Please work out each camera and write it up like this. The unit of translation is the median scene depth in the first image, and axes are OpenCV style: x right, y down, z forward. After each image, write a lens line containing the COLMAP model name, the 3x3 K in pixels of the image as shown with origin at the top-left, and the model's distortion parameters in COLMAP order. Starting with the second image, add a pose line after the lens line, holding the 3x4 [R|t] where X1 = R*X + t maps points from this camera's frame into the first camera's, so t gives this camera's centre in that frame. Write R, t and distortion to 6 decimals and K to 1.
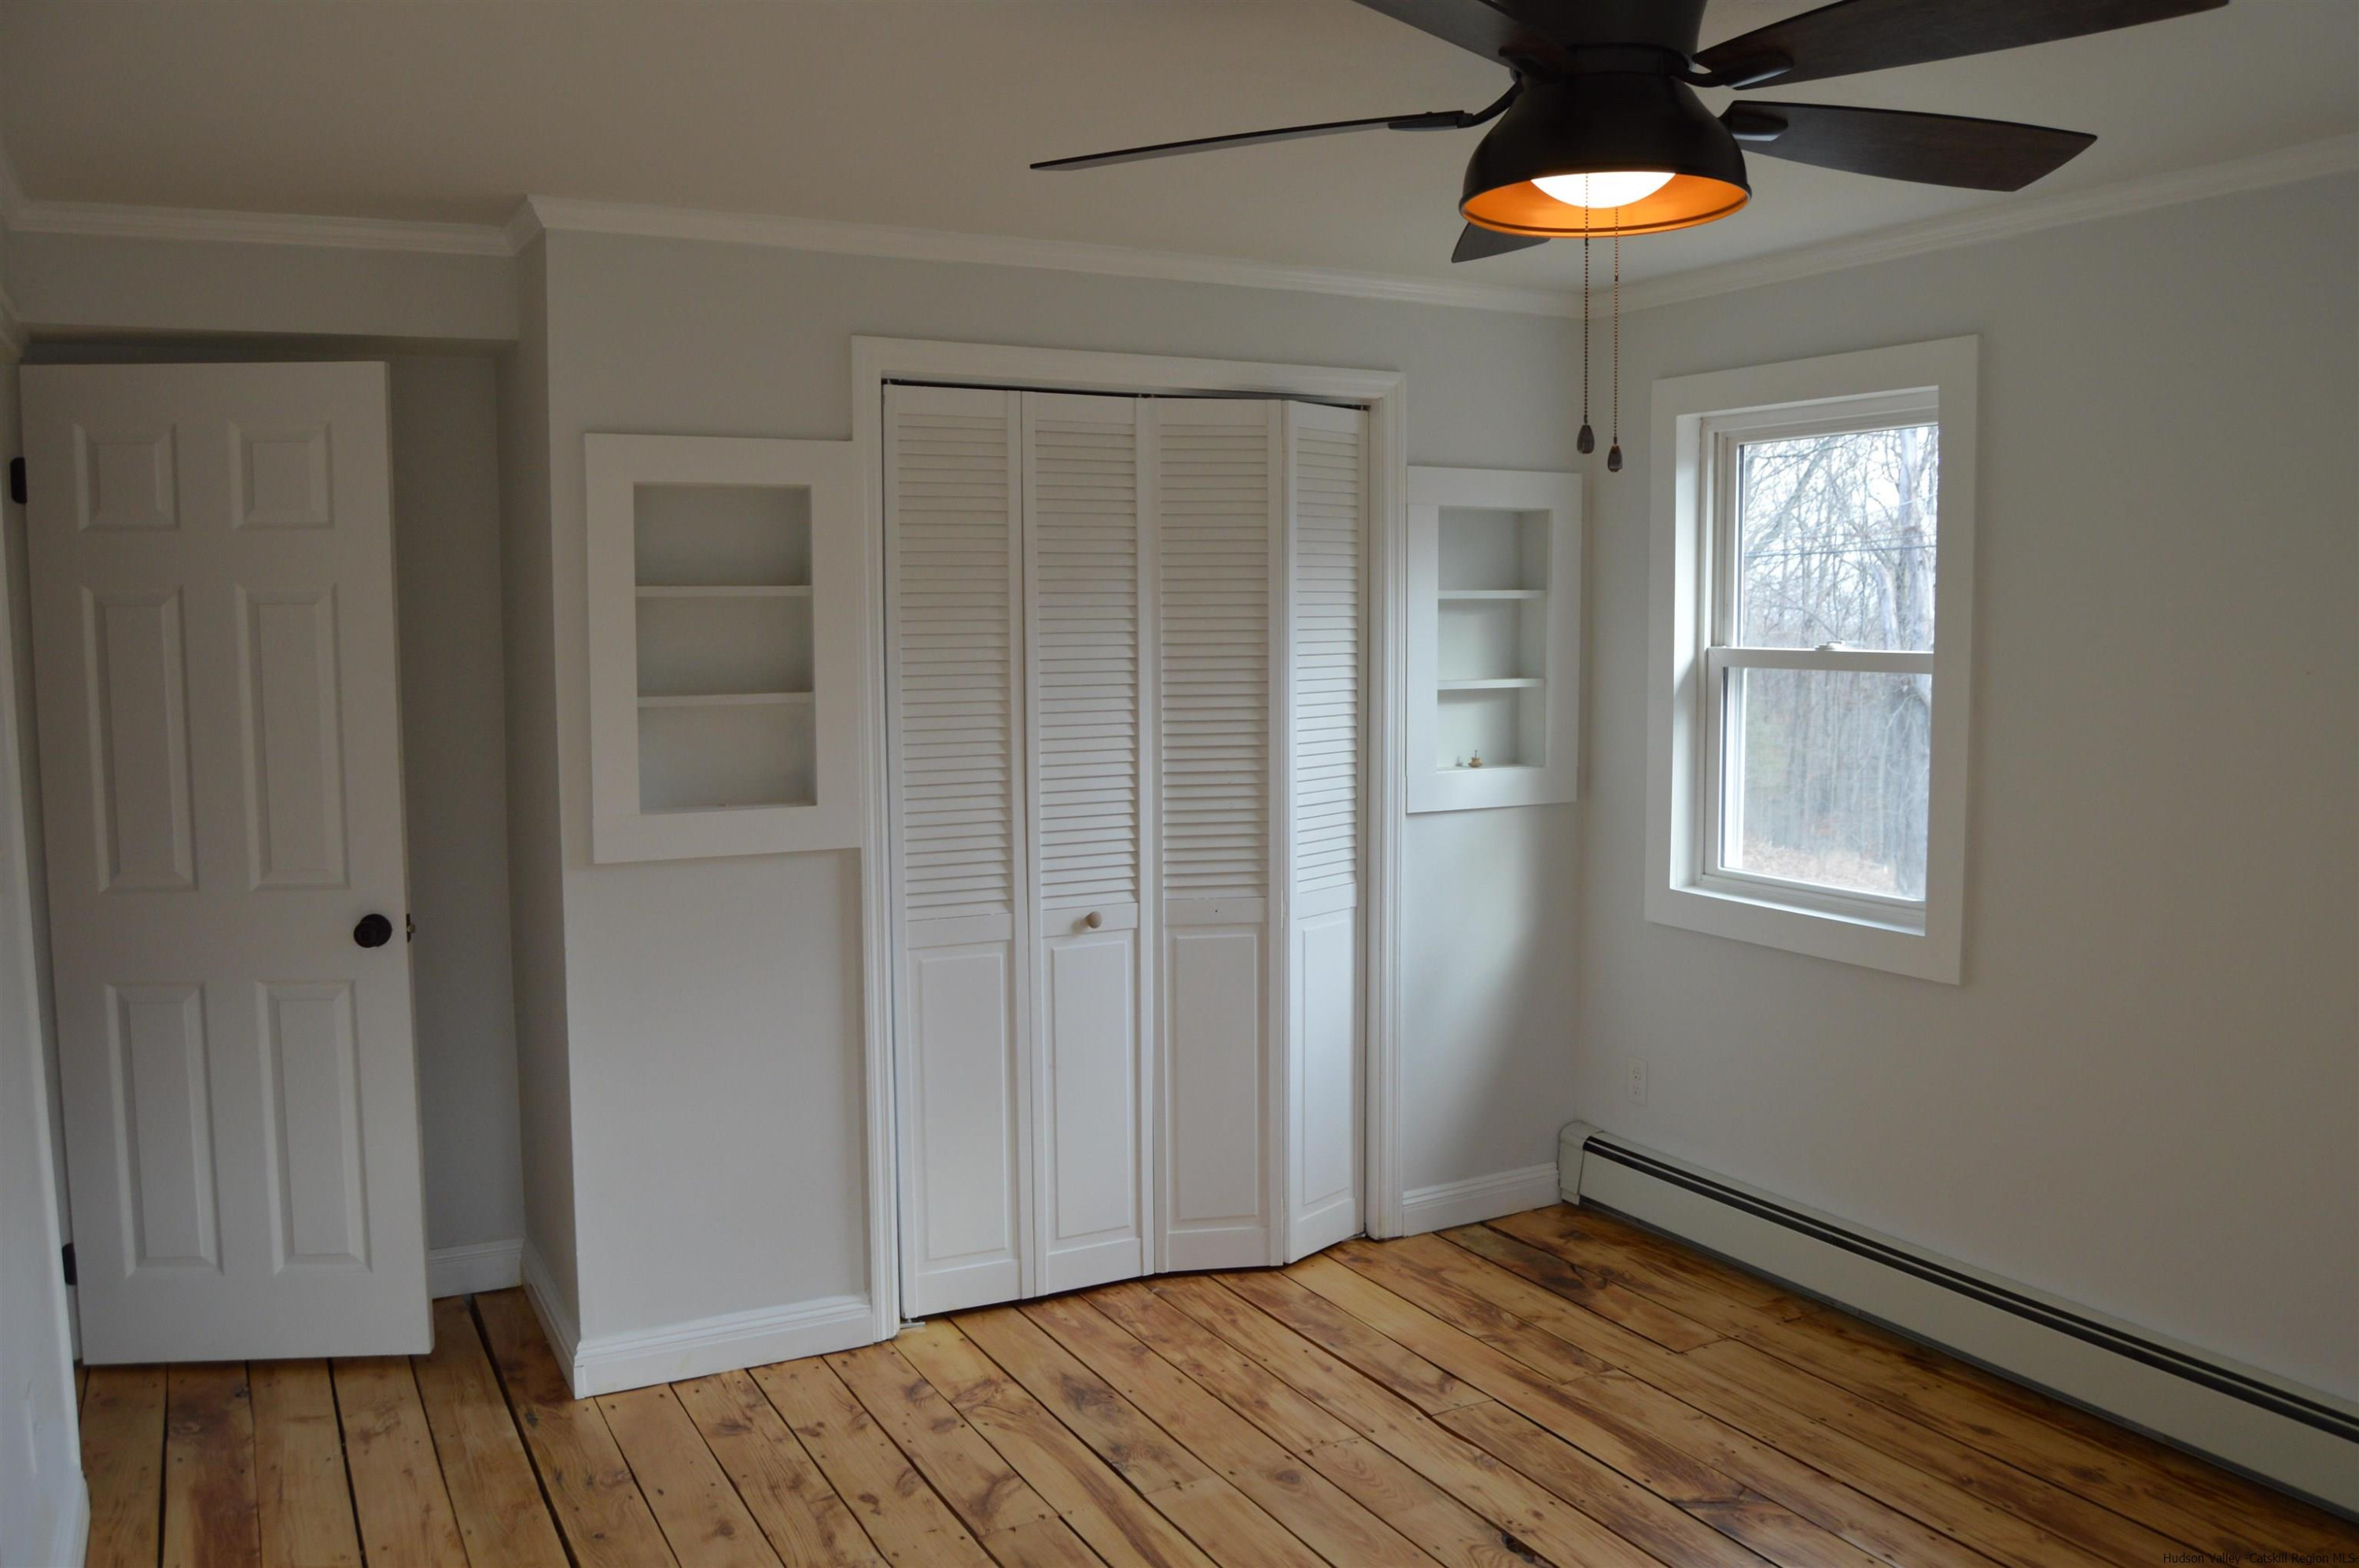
lens RADIAL K [[1866.8, 0, 1172.6], [0, 1866.8, 792.0], [0, 0, 1]] dist [-0.070498, 0.001502]
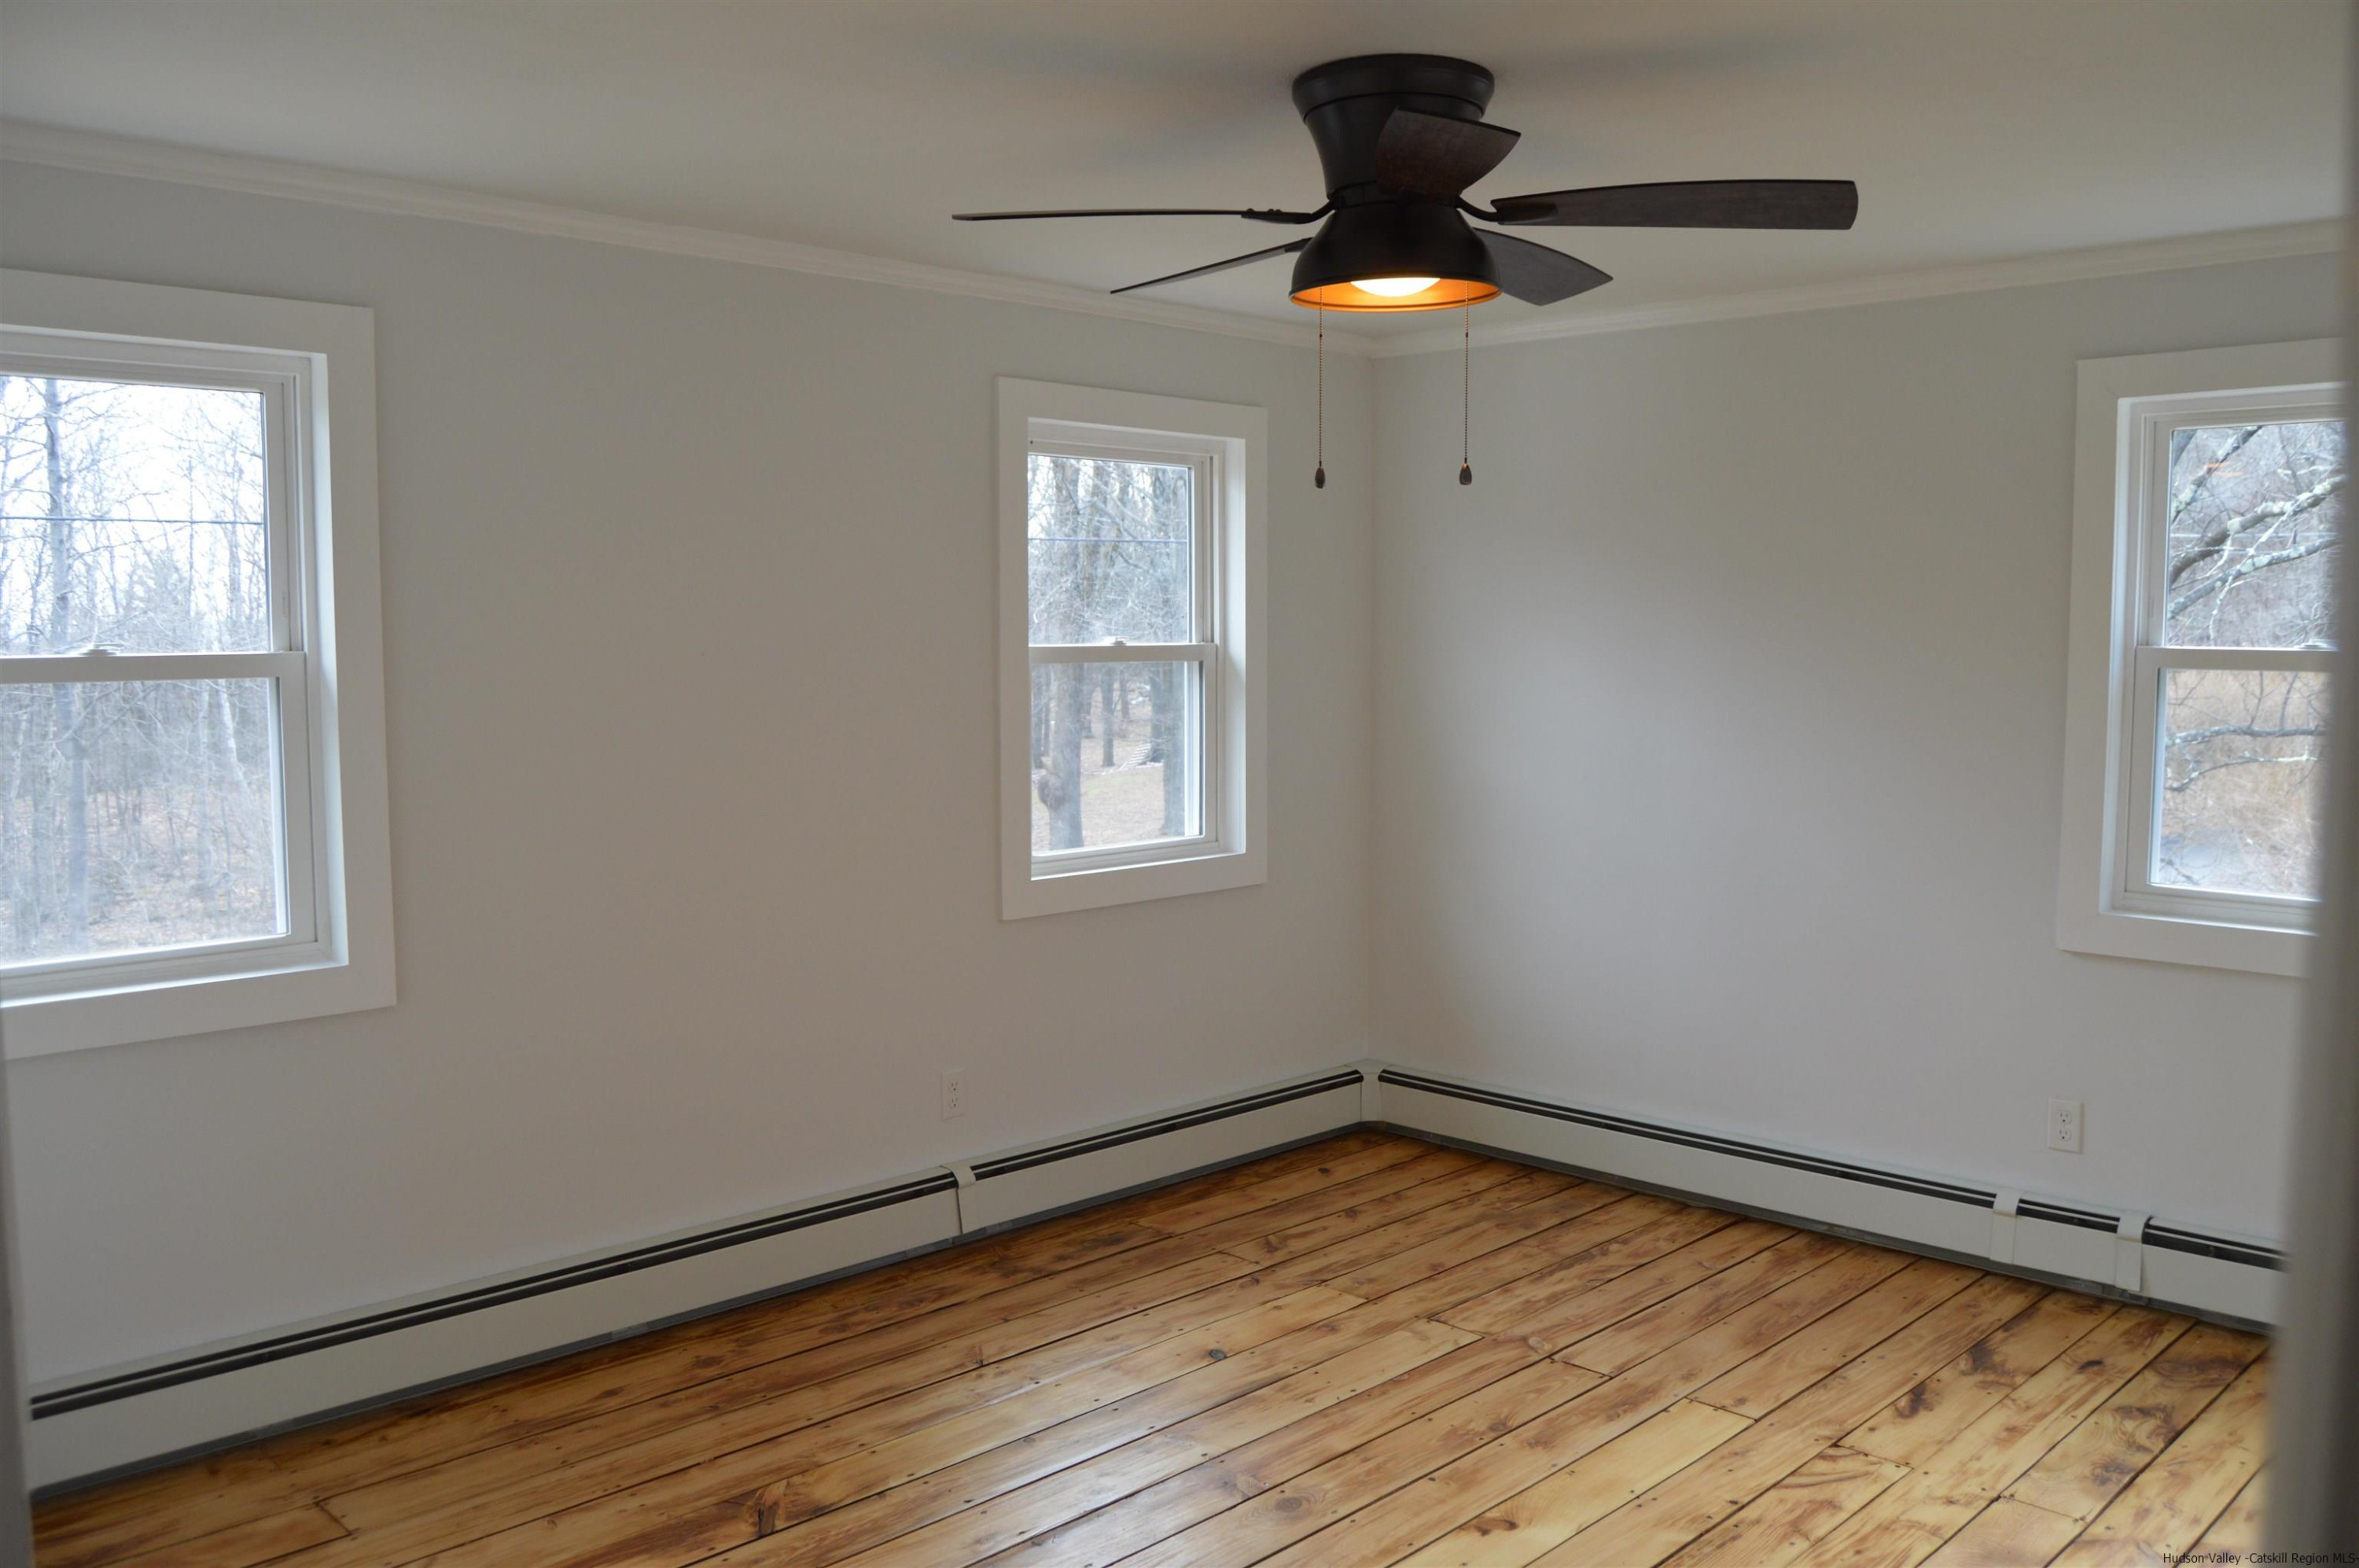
lens RADIAL K [[1866.8, 0, 1188.8], [0, 1866.8, 792.4], [0, 0, 1]] dist [-0.070498, 0.001502]
pose [[-0.283373, -0.081082, 0.955576, -0.599704], [0.102107, 0.988205, 0.114130, -0.069260], [-0.953558, 0.129912, -0.271752, 0.904679]]
